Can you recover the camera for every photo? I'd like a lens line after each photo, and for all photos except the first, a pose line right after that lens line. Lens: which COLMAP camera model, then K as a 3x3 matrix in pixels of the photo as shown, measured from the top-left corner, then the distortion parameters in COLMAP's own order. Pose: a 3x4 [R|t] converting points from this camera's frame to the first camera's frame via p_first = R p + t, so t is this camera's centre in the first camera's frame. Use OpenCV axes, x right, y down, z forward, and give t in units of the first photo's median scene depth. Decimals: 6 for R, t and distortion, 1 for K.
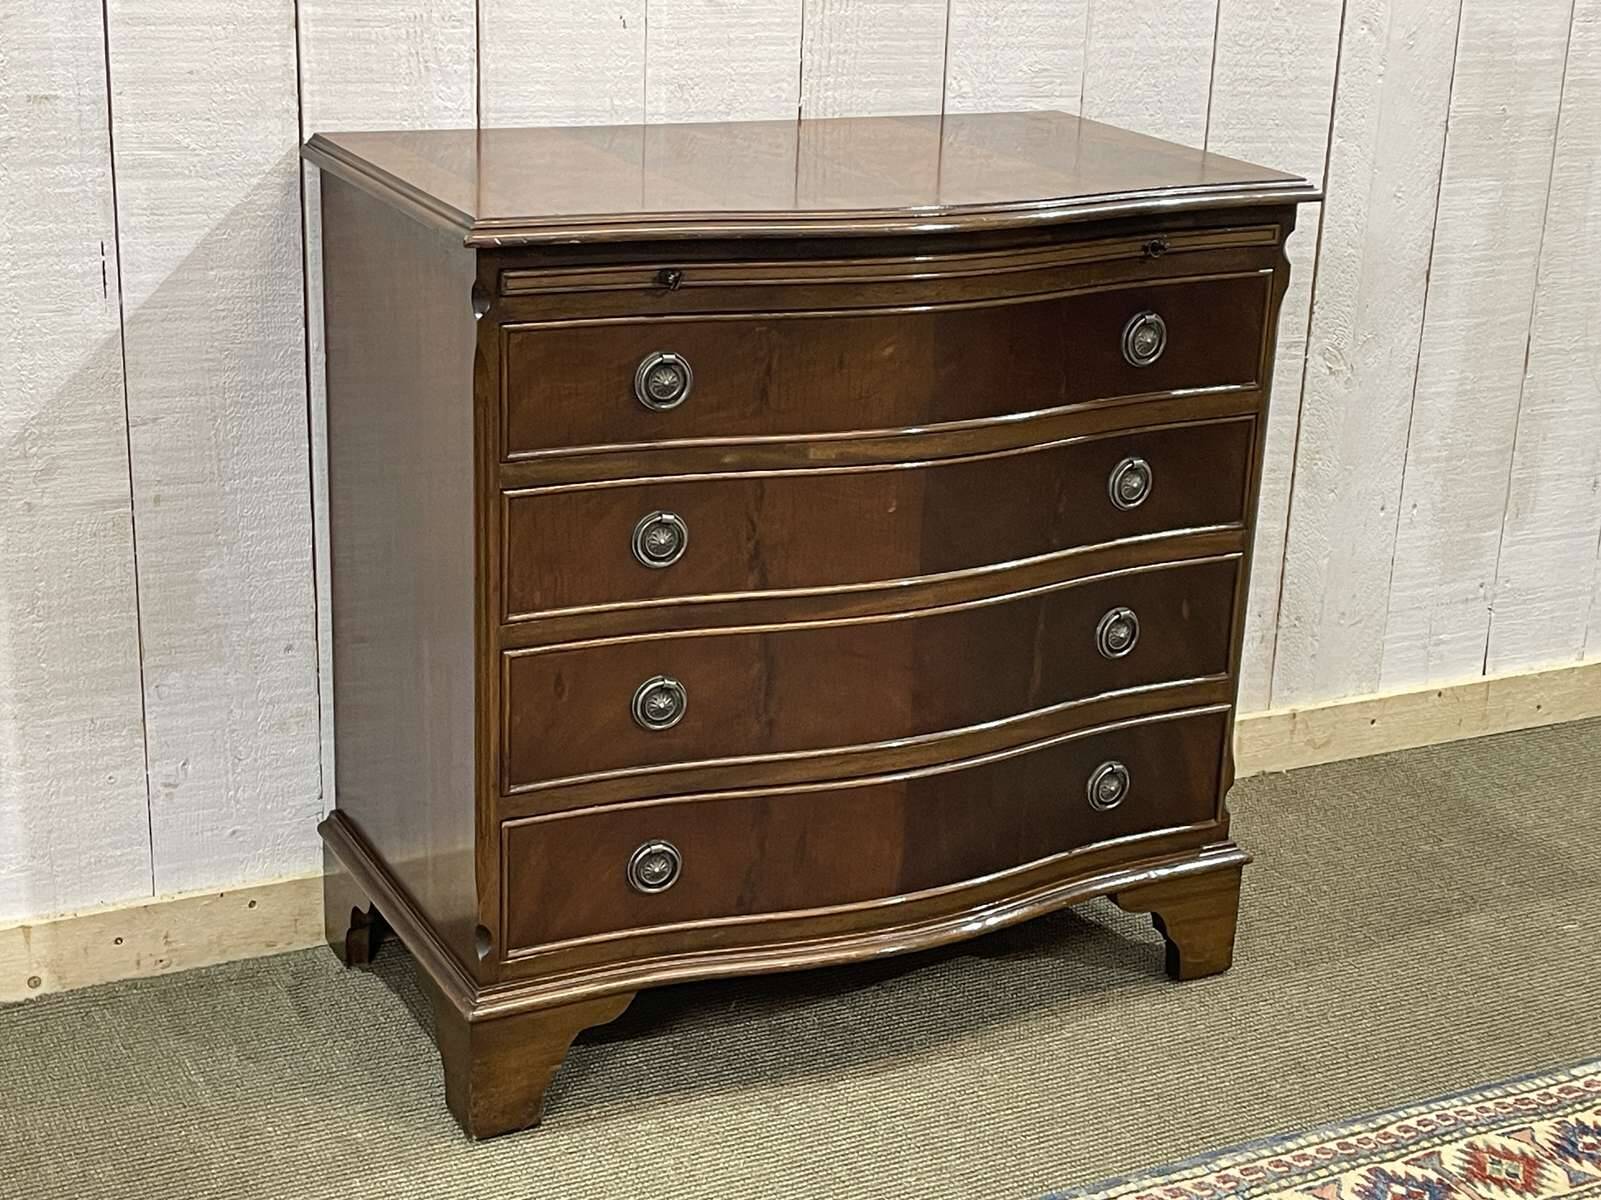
lens RADIAL K [[2512.8, 0, 830.3], [0, 2512.8, 594.2], [0, 0, 1]] dist [0.025518, 0.000000]
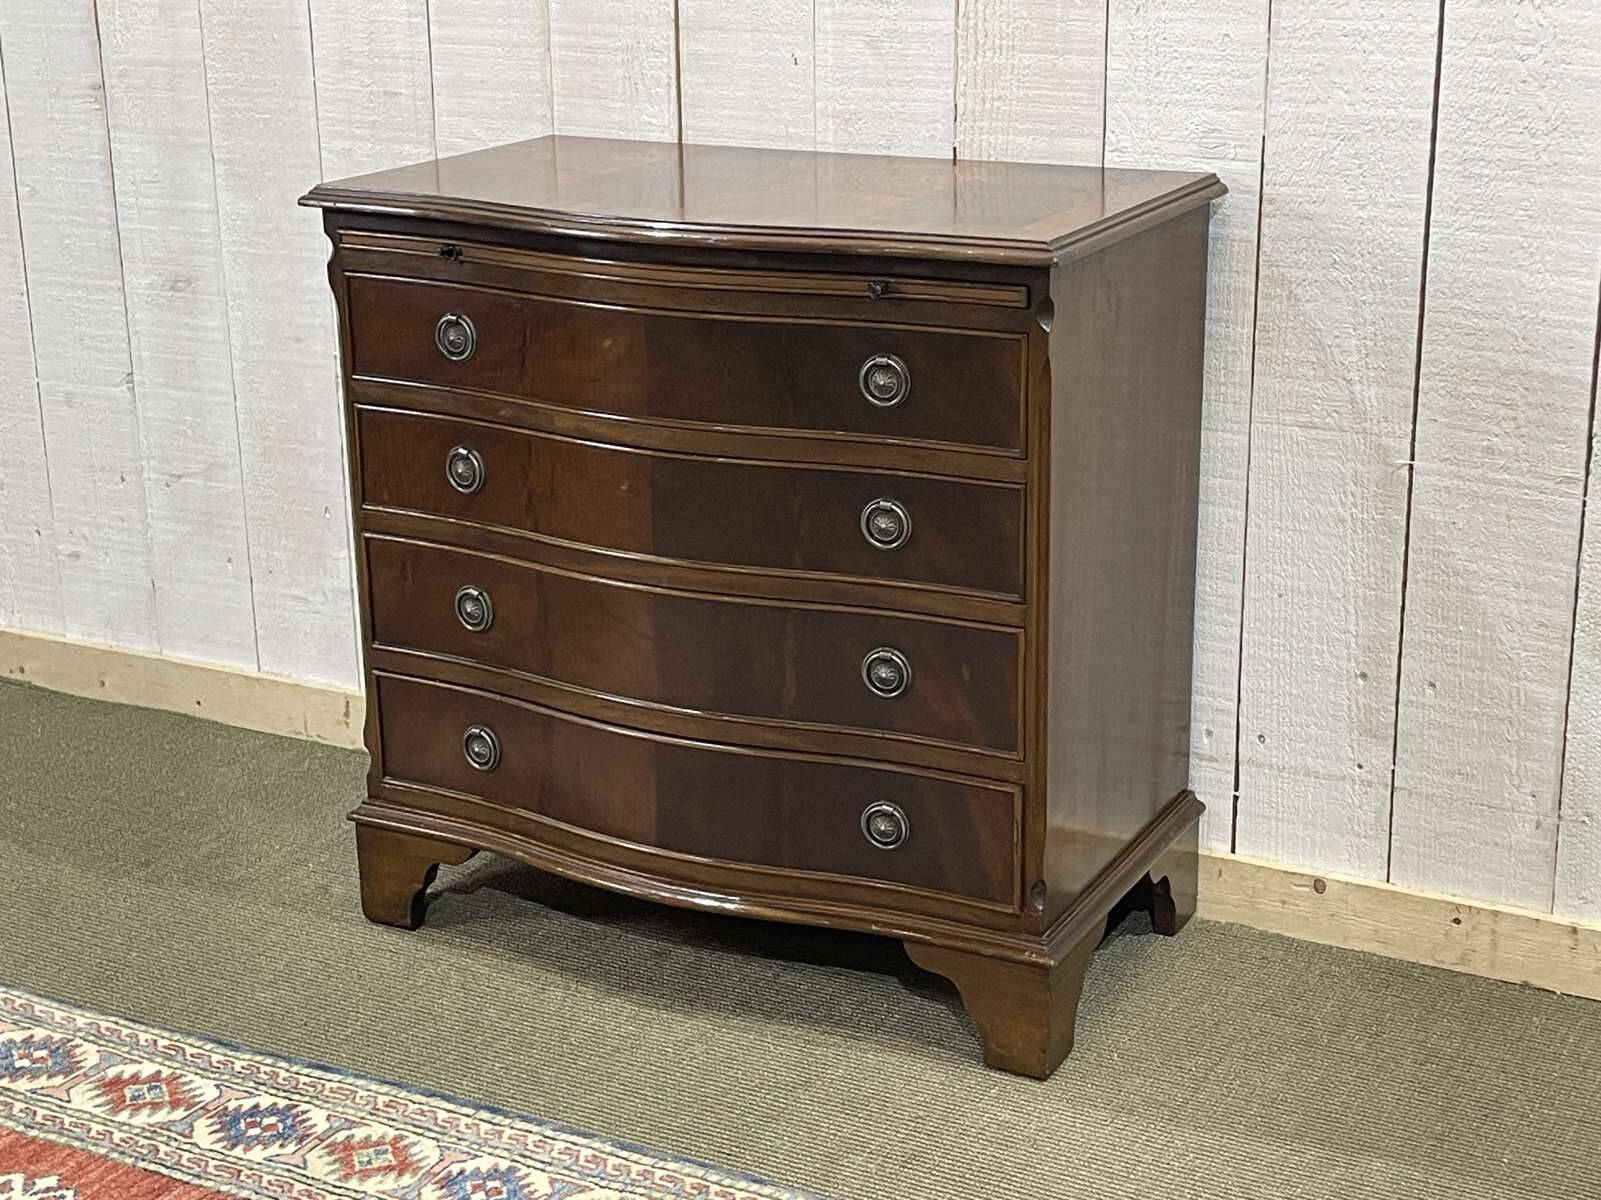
lens RADIAL K [[2512.8, 0, 799.7], [0, 2512.8, 581.2], [0, 0, 1]] dist [0.025518, 0.000000]
pose [[0.555447, 0.198900, -0.807414, 0.881189], [-0.230456, 0.969759, 0.080354, -0.090957], [0.798980, 0.141441, 0.584488, 0.372766]]
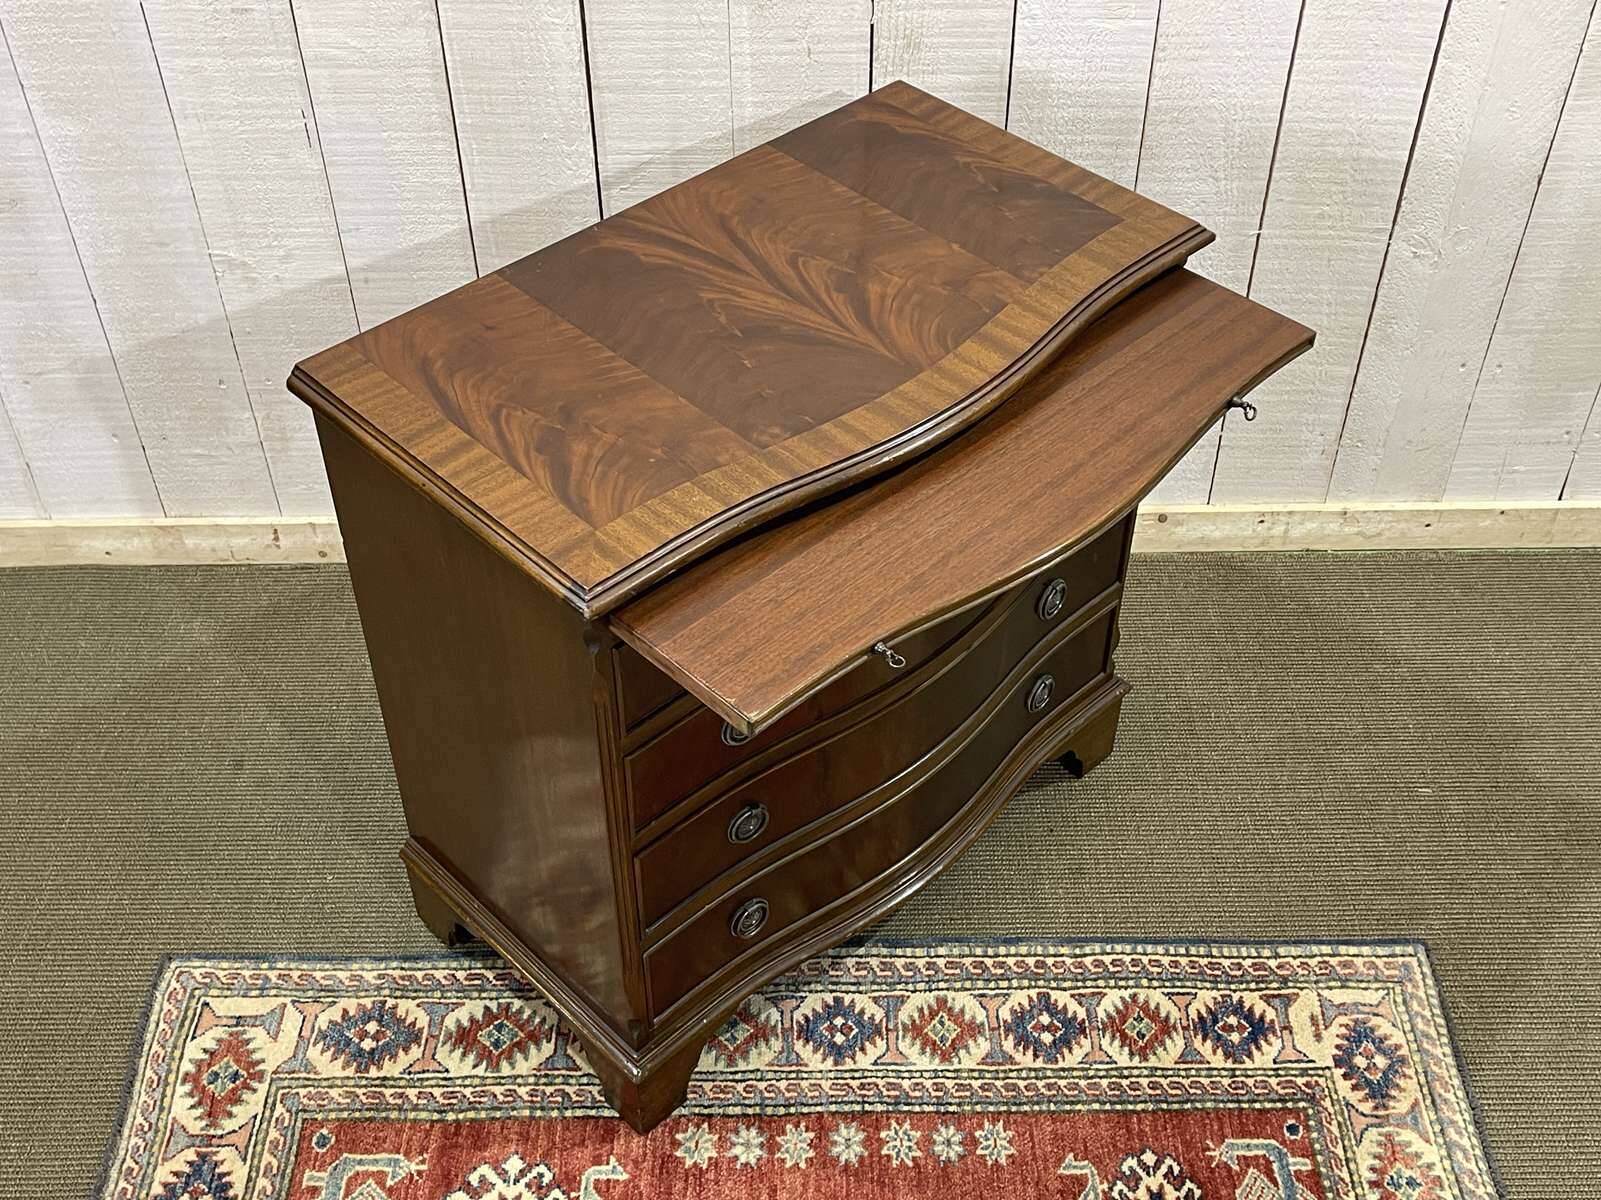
lens RADIAL K [[1838.1, 0, 795.1], [0, 1838.1, 623.6], [0, 0, 1]] dist [0.011796, 0.000000]
pose [[0.886897, 0.280796, -0.366835, 0.367242], [-0.102559, 0.893933, 0.436308, -0.330055], [0.450439, -0.349338, 0.821625, 0.186569]]
